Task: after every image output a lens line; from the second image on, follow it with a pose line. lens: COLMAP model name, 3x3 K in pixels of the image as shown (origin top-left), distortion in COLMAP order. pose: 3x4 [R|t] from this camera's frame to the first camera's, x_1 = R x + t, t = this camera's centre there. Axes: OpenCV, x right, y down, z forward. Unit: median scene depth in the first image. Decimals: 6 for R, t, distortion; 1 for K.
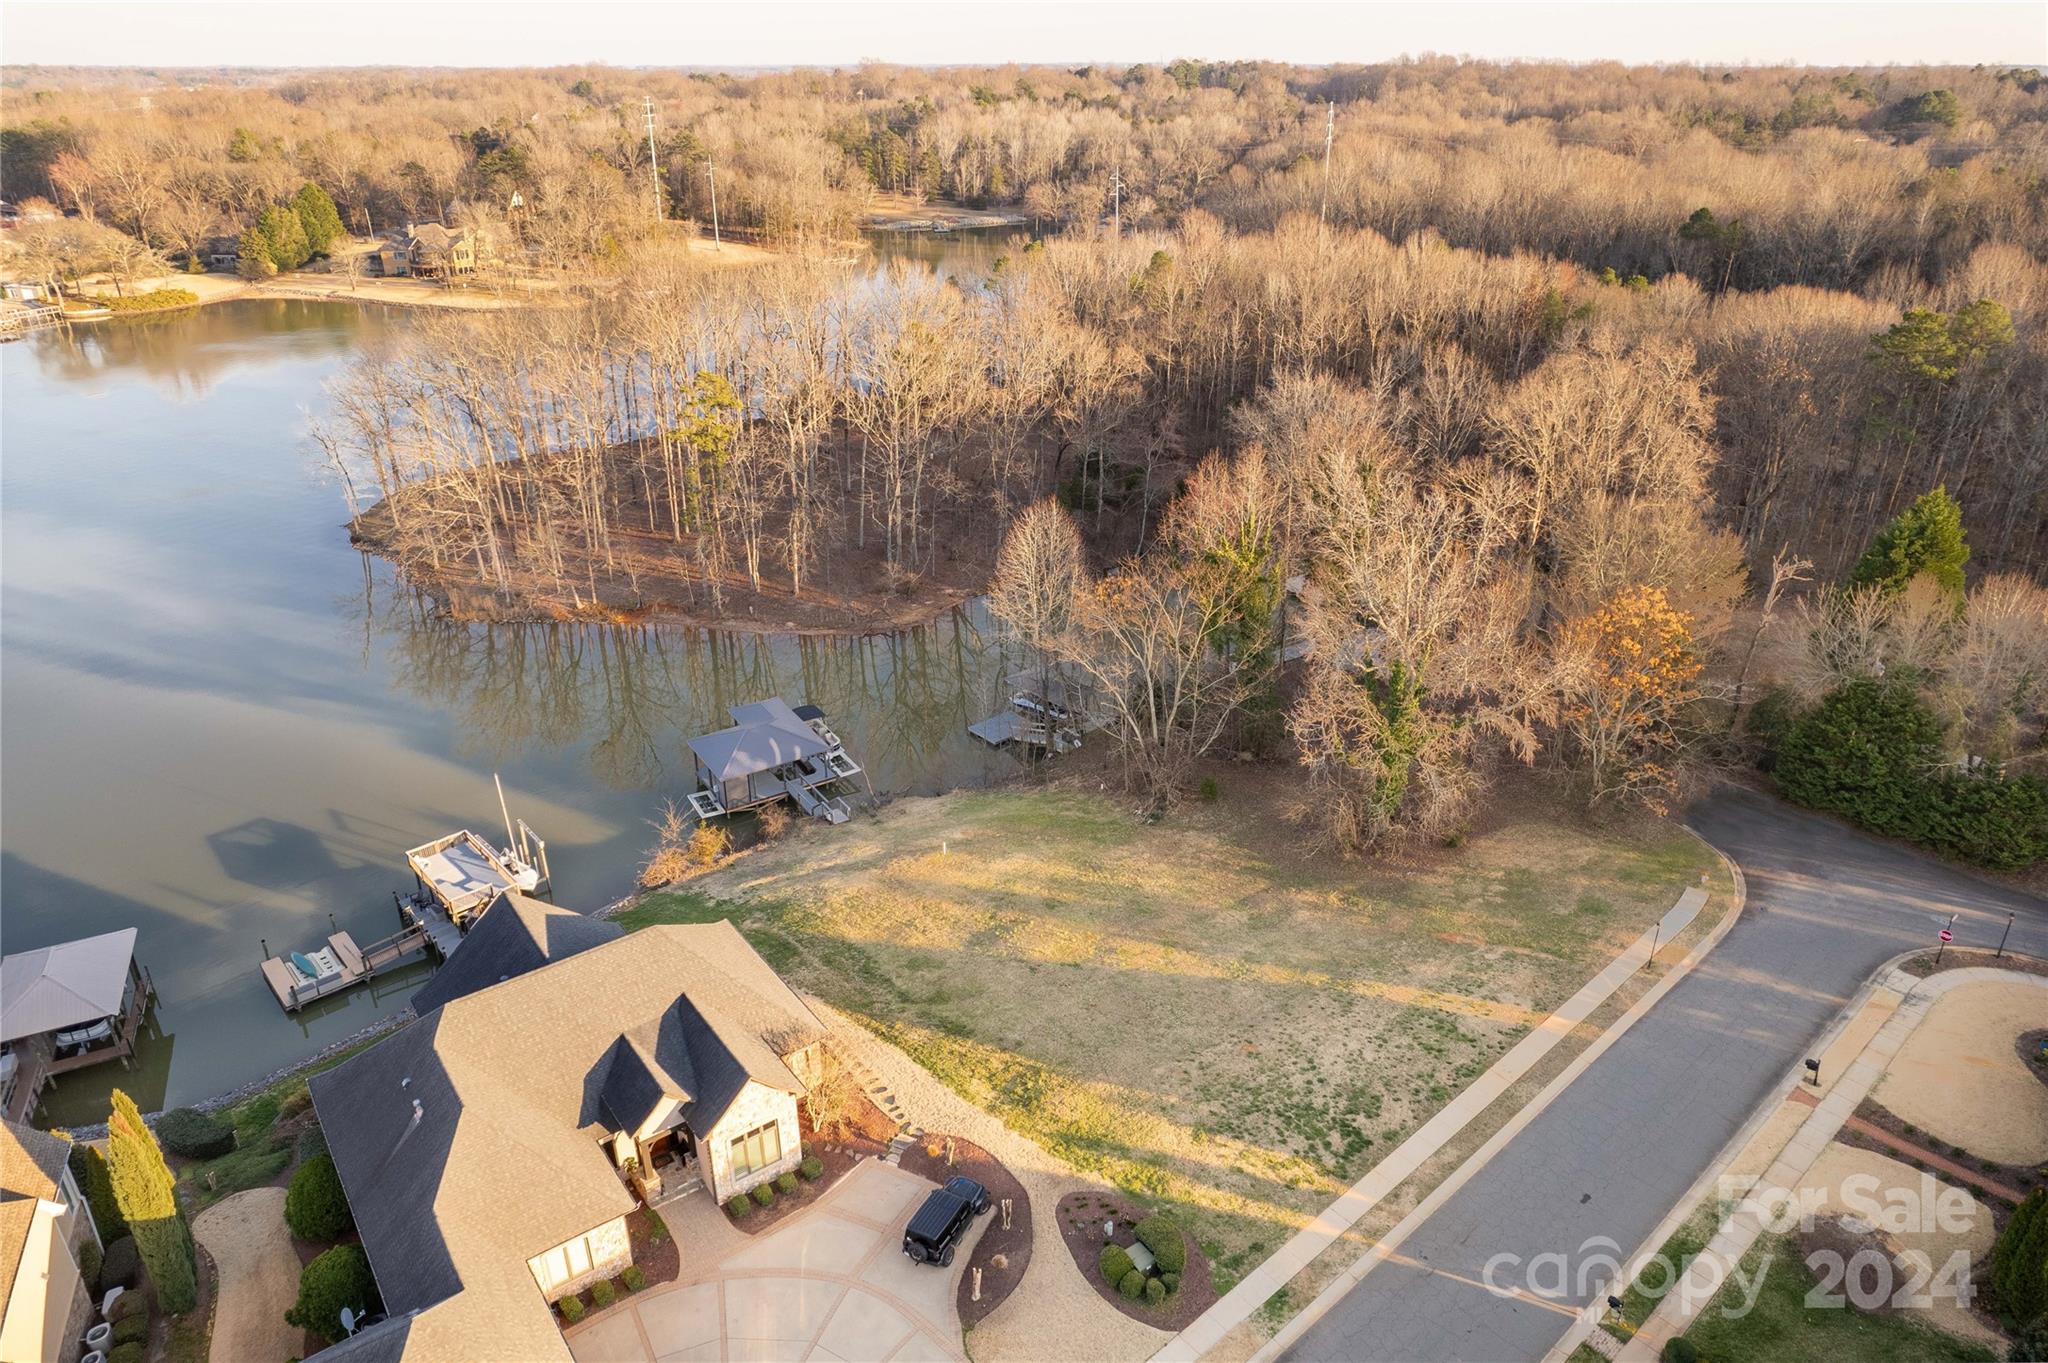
lens RADIAL K [[1312.6, 0, 1024.0], [0, 1312.6, 681.5], [0, 0, 1]] dist [-0.078815, 0.067394]
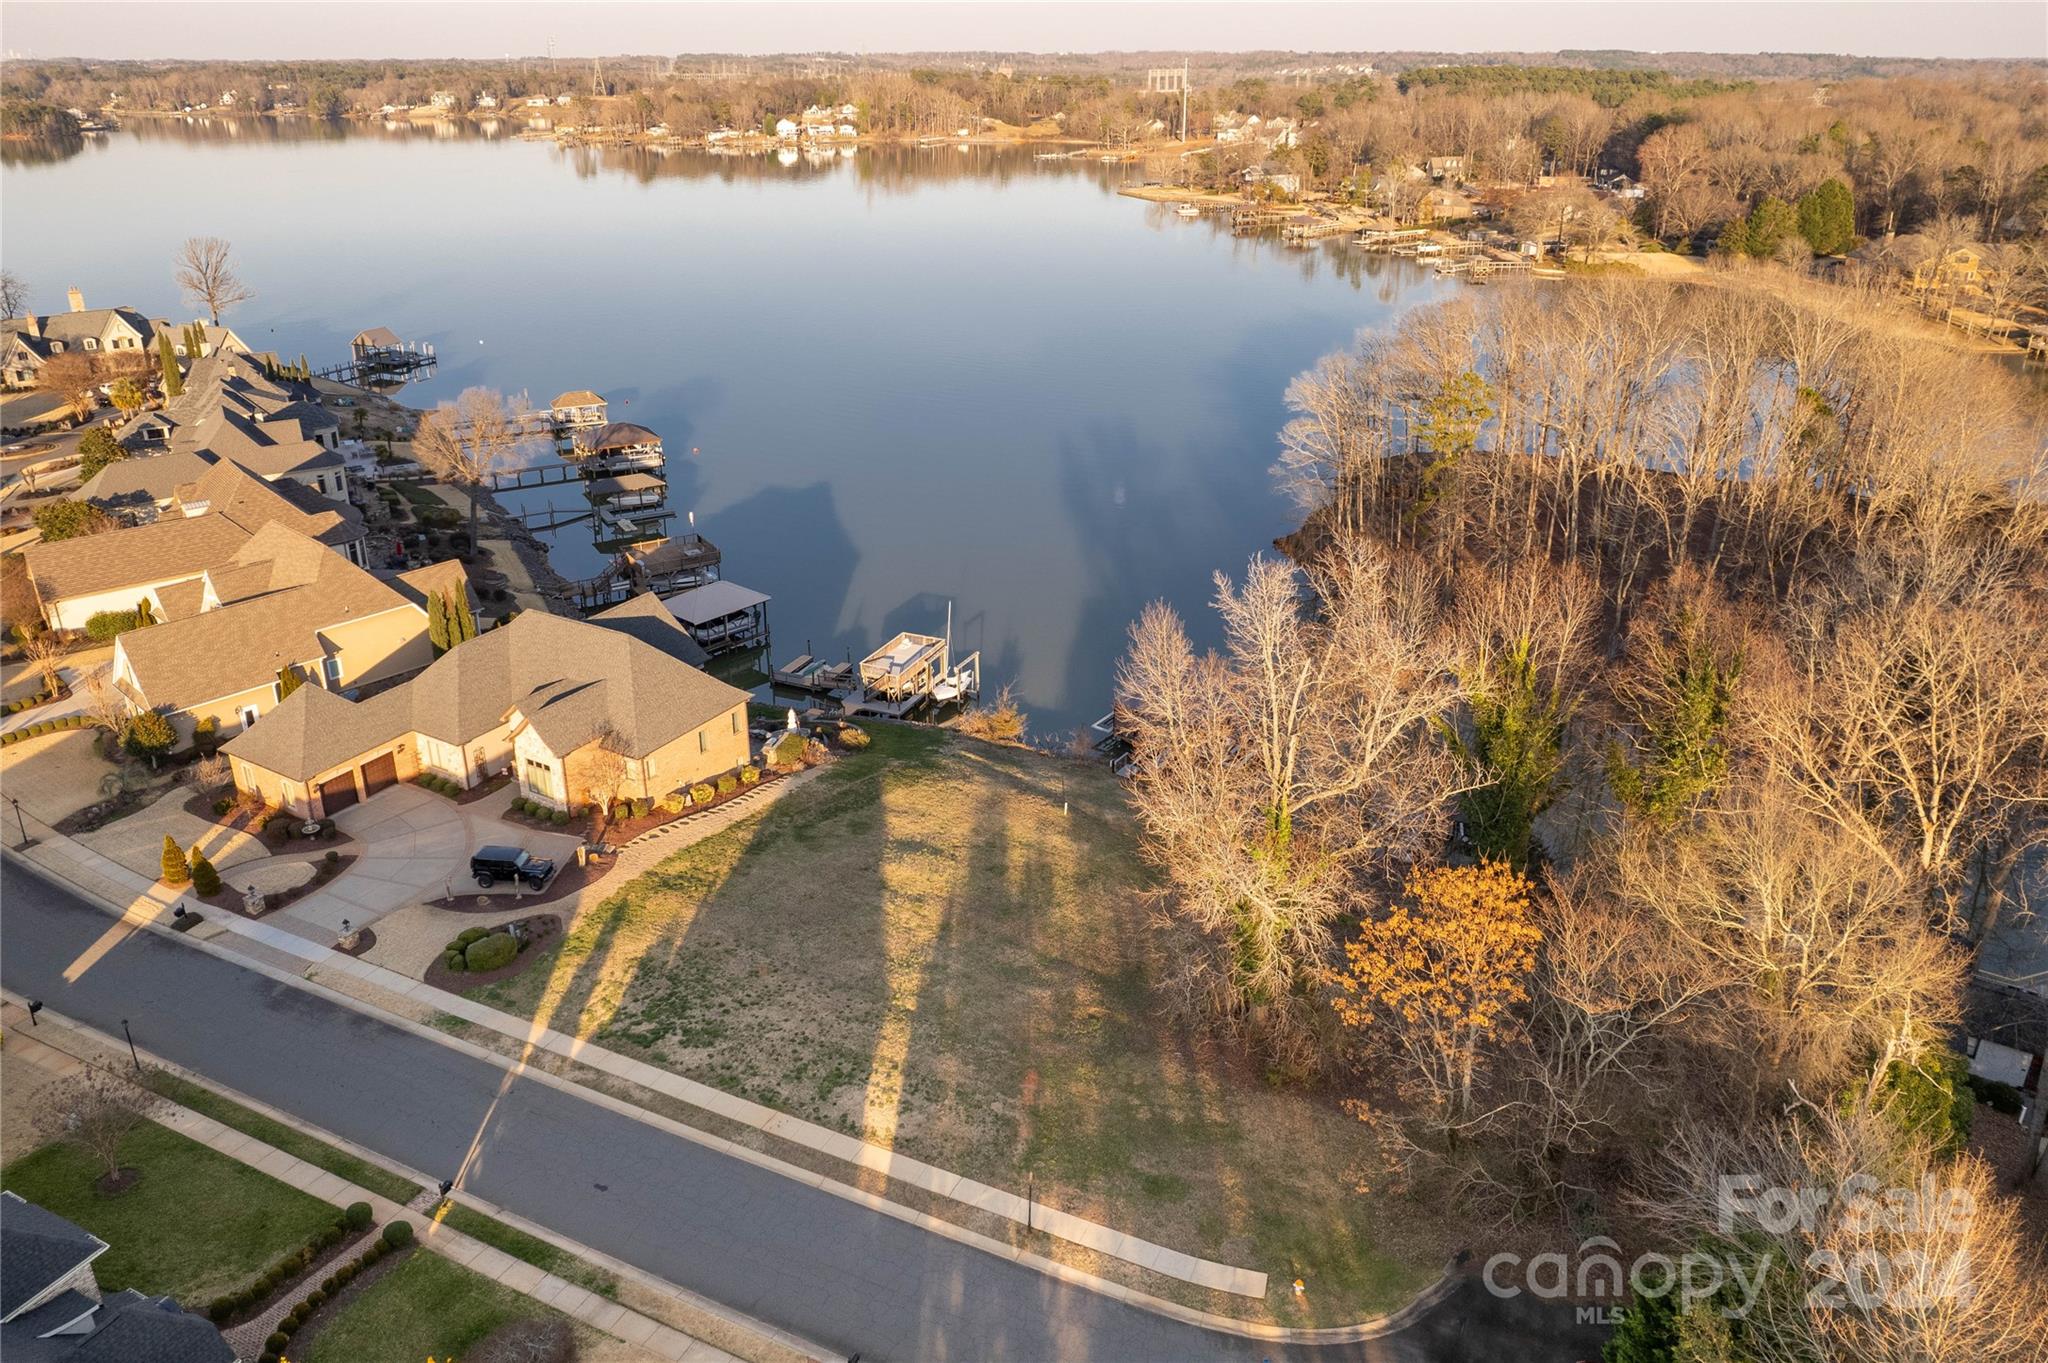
lens RADIAL K [[1425.9, 0, 1023.3], [0, 1425.9, 629.6], [0, 0, 1]] dist [-0.078134, 0.062408]
pose [[0.396577, 0.346533, -0.850083, 1.215774], [-0.395352, 0.900211, 0.182530, -0.276276], [0.828507, 0.263695, 0.494005, 0.576659]]
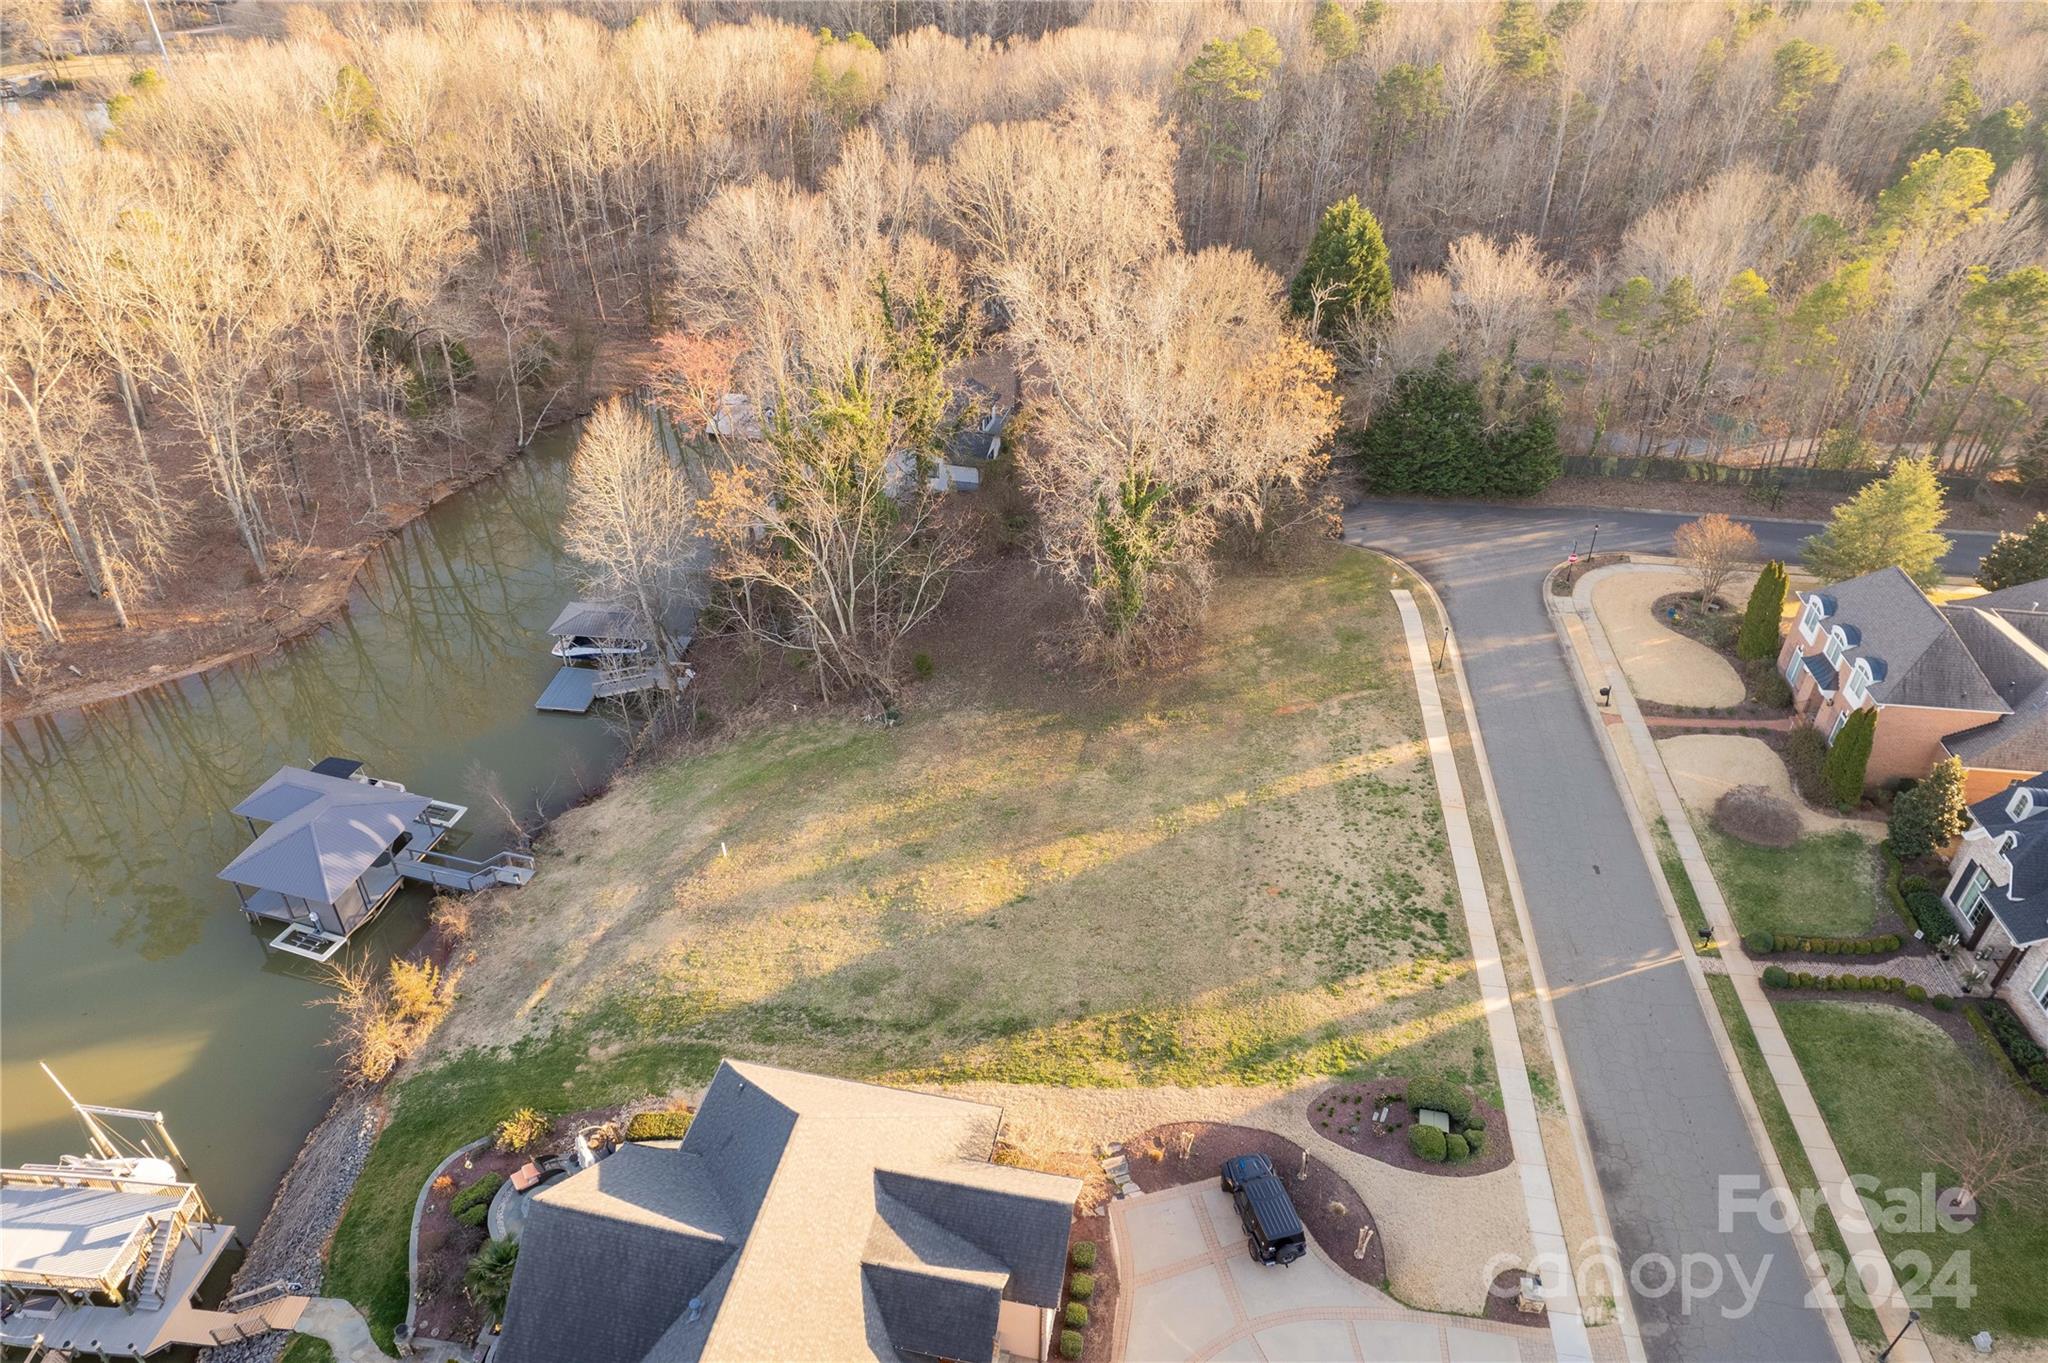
lens RADIAL K [[1312.6, 0, 1024.0], [0, 1312.6, 681.5], [0, 0, 1]] dist [-0.078815, 0.067394]
pose [[0.744935, -0.370393, 0.554869, -0.493943], [0.279414, 0.928476, 0.244663, -0.172559], [-0.605804, -0.027219, 0.795148, 0.355301]]
